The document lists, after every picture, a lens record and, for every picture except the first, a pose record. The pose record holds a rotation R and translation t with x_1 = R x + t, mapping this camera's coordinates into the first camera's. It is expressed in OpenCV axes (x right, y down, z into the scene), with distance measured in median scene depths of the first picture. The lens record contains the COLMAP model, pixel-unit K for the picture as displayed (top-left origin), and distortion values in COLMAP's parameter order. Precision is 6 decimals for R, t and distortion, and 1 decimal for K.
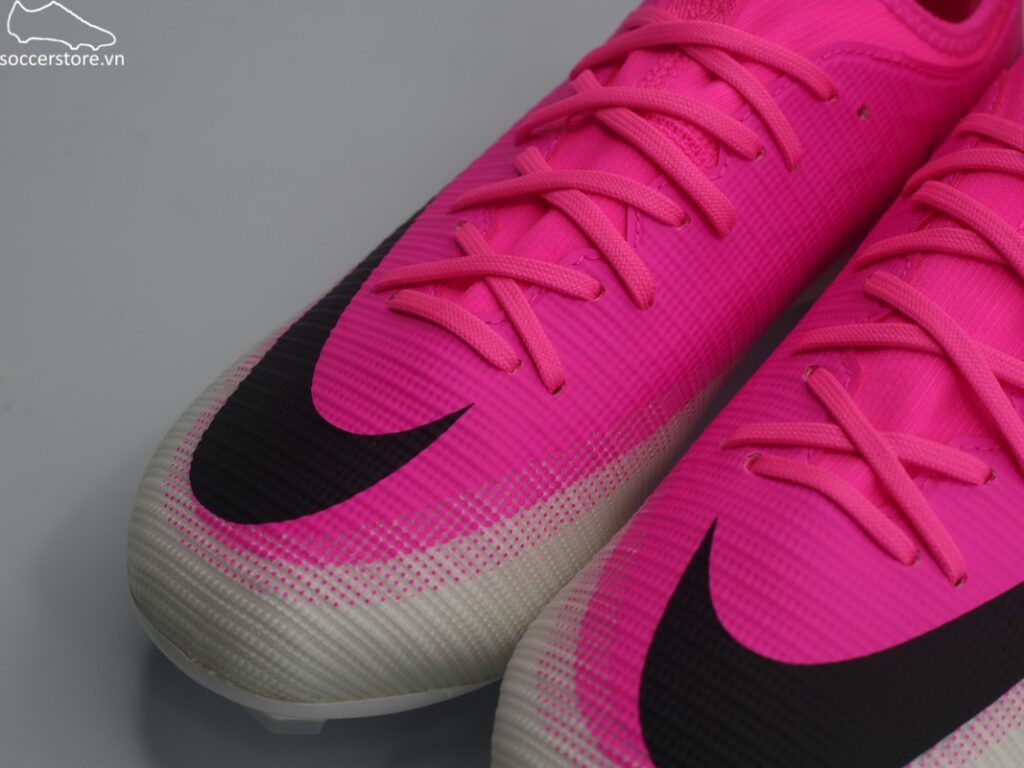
lens RADIAL K [[1981.7, 0, 512.0], [0, 1981.7, 384.0], [0, 0, 1]] dist [-0.103698, -0.354087]
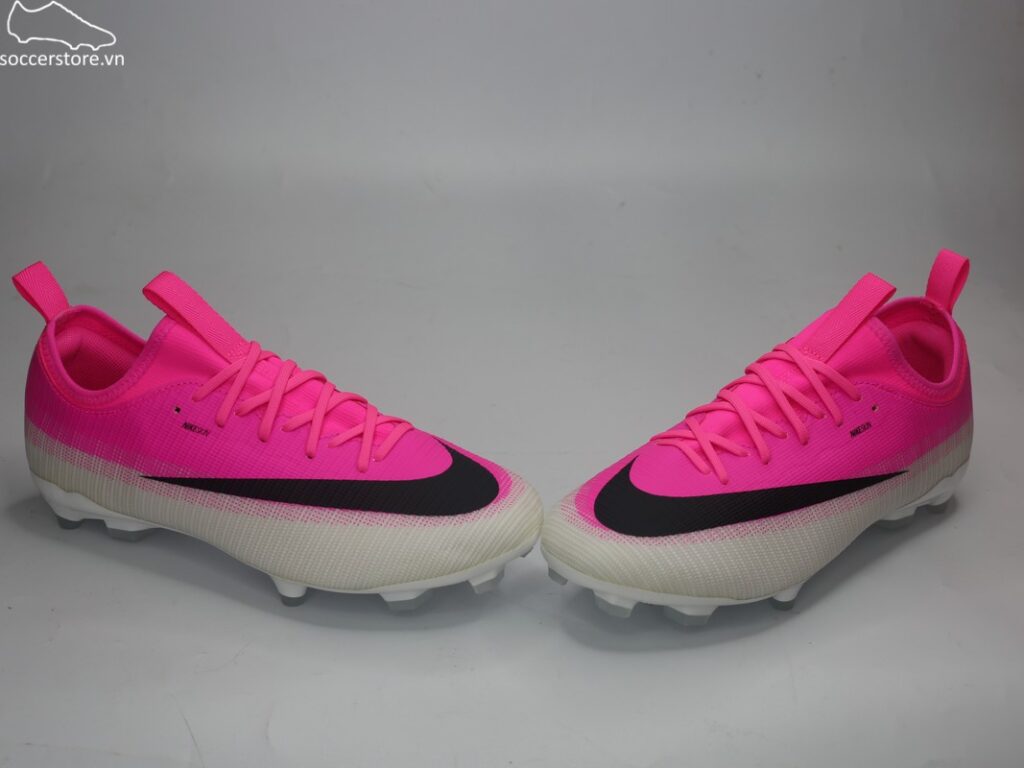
lens RADIAL K [[1993.1, 0, 512.0], [0, 1993.1, 384.0], [0, 0, 1]] dist [0.009233, -0.214756]
pose [[0.977350, 0.090620, -0.191246, 0.433205], [-0.149862, 0.934426, -0.323093, 0.857133], [0.149427, 0.344436, 0.926842, -1.531844]]
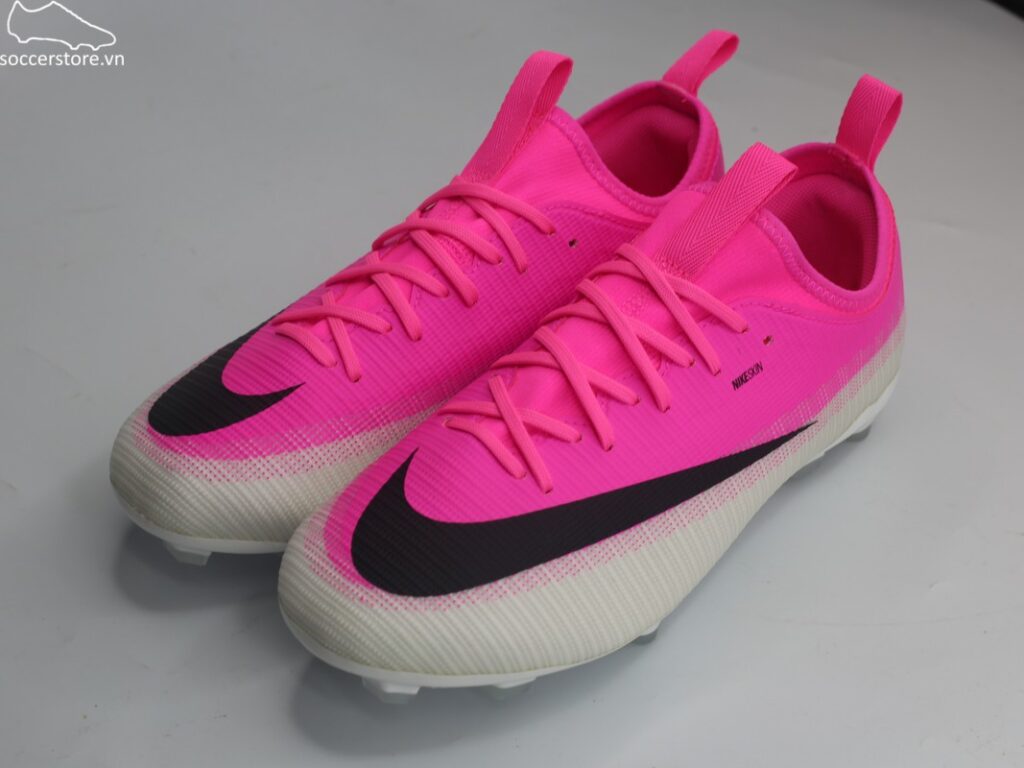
lens RADIAL K [[1981.7, 0, 512.0], [0, 1981.7, 384.0], [0, 0, 1]] dist [-0.103698, -0.354087]
pose [[0.989401, 0.070988, -0.126675, 0.400670], [-0.085534, 0.989867, -0.113349, 0.202628], [0.117345, 0.122982, 0.985447, -0.751712]]
